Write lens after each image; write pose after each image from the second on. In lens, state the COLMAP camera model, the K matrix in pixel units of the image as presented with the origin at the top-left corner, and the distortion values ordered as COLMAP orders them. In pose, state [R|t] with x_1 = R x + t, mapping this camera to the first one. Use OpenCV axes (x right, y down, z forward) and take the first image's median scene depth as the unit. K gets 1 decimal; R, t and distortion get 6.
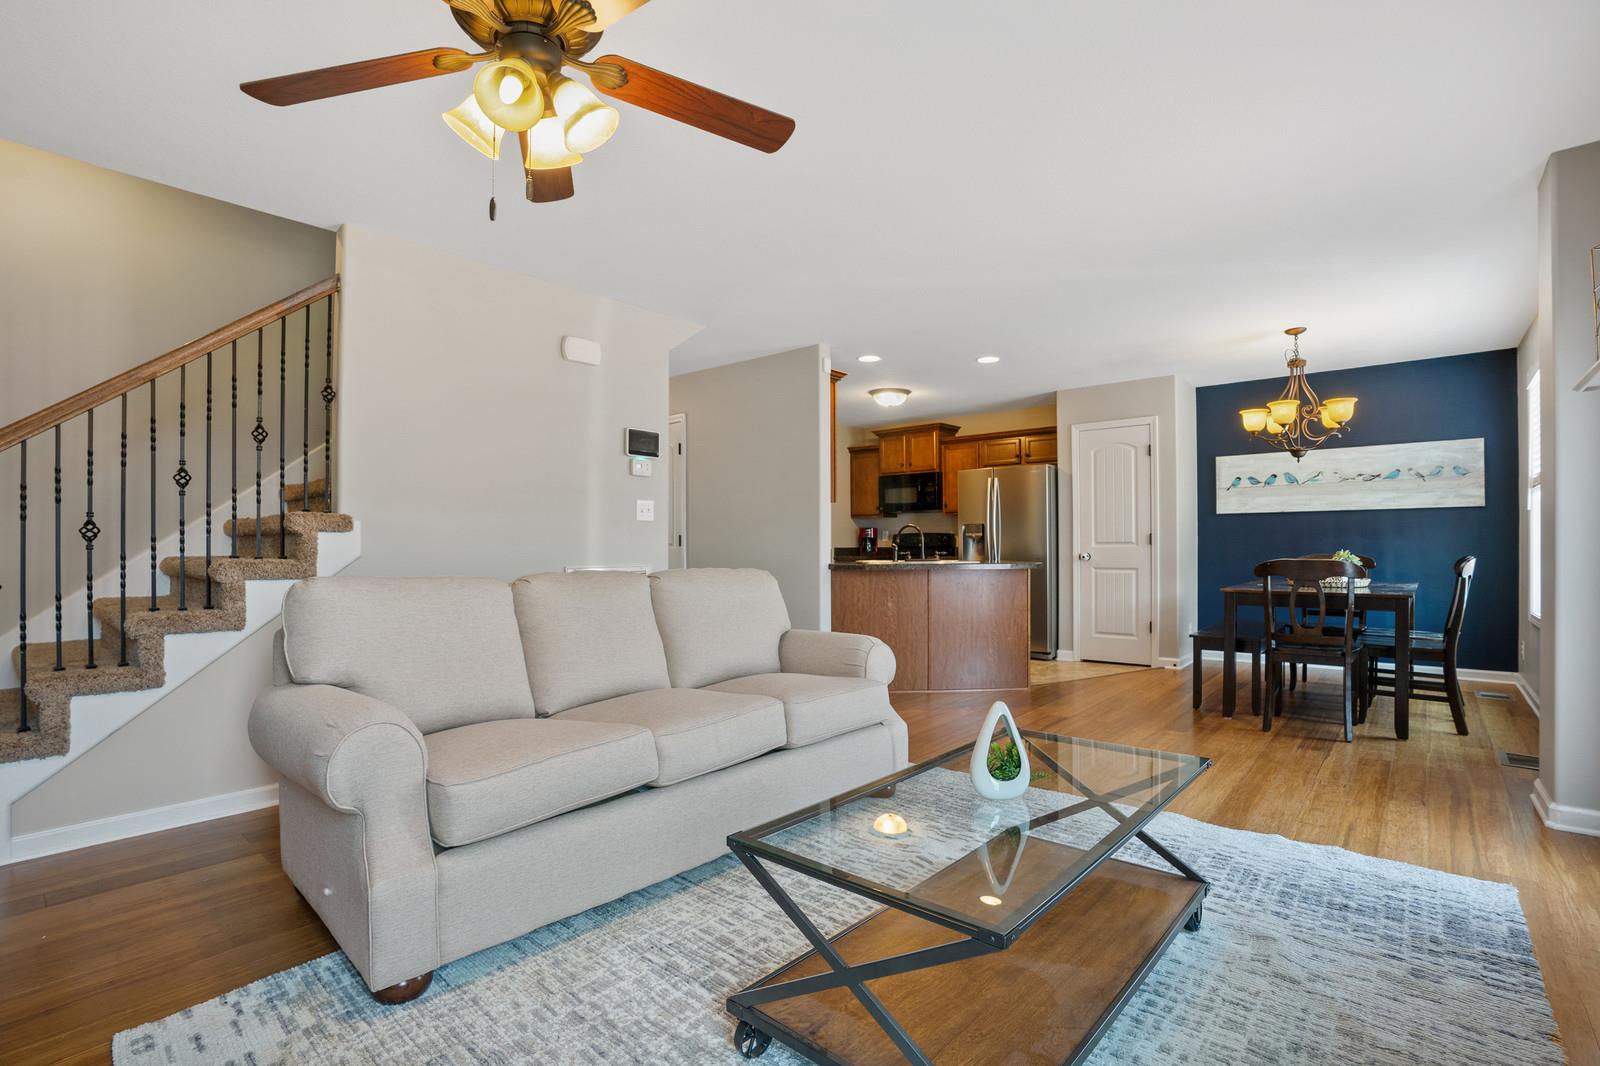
lens RADIAL K [[749.4, 0, 797.9], [0, 749.4, 543.4], [0, 0, 1]] dist [-0.060580, 0.019602]
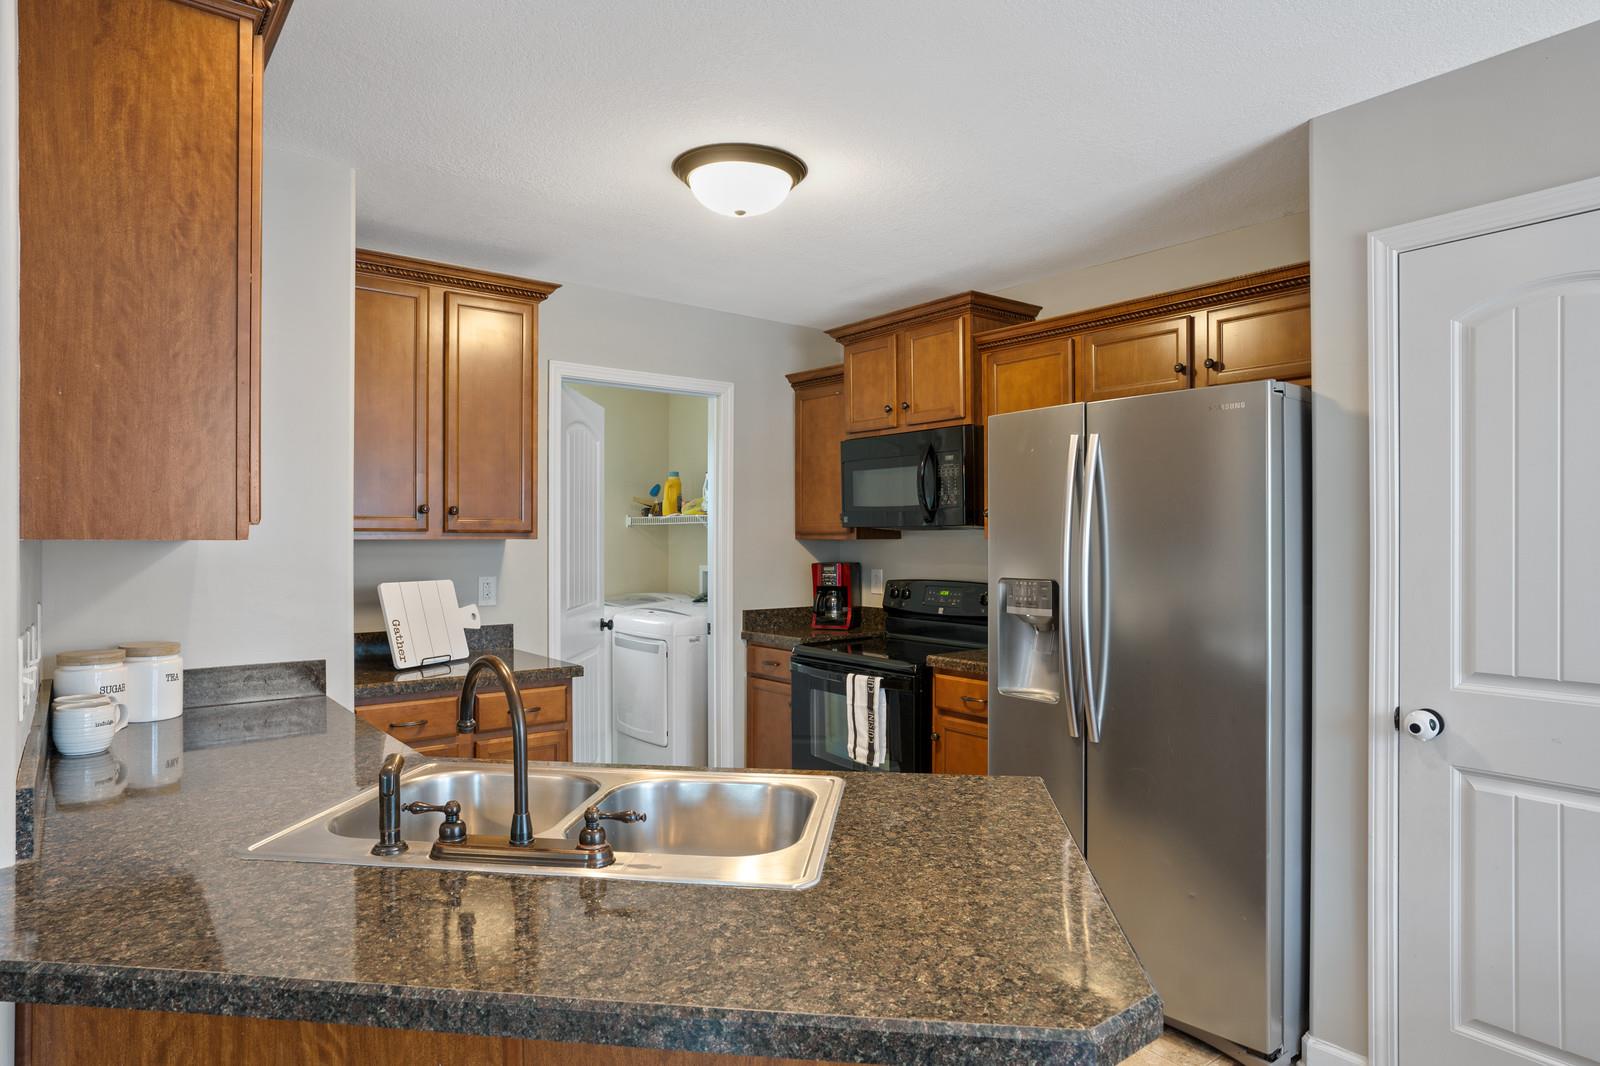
lens RADIAL K [[937.3, 0, 787.6], [0, 937.3, 540.1], [0, 0, 1]] dist [-0.006294, -0.000483]
pose [[0.981316, 0.002189, -0.192392, 0.237363], [-0.000915, 0.999977, 0.006715, -0.051317], [0.192402, -0.006413, 0.981295, 0.652424]]
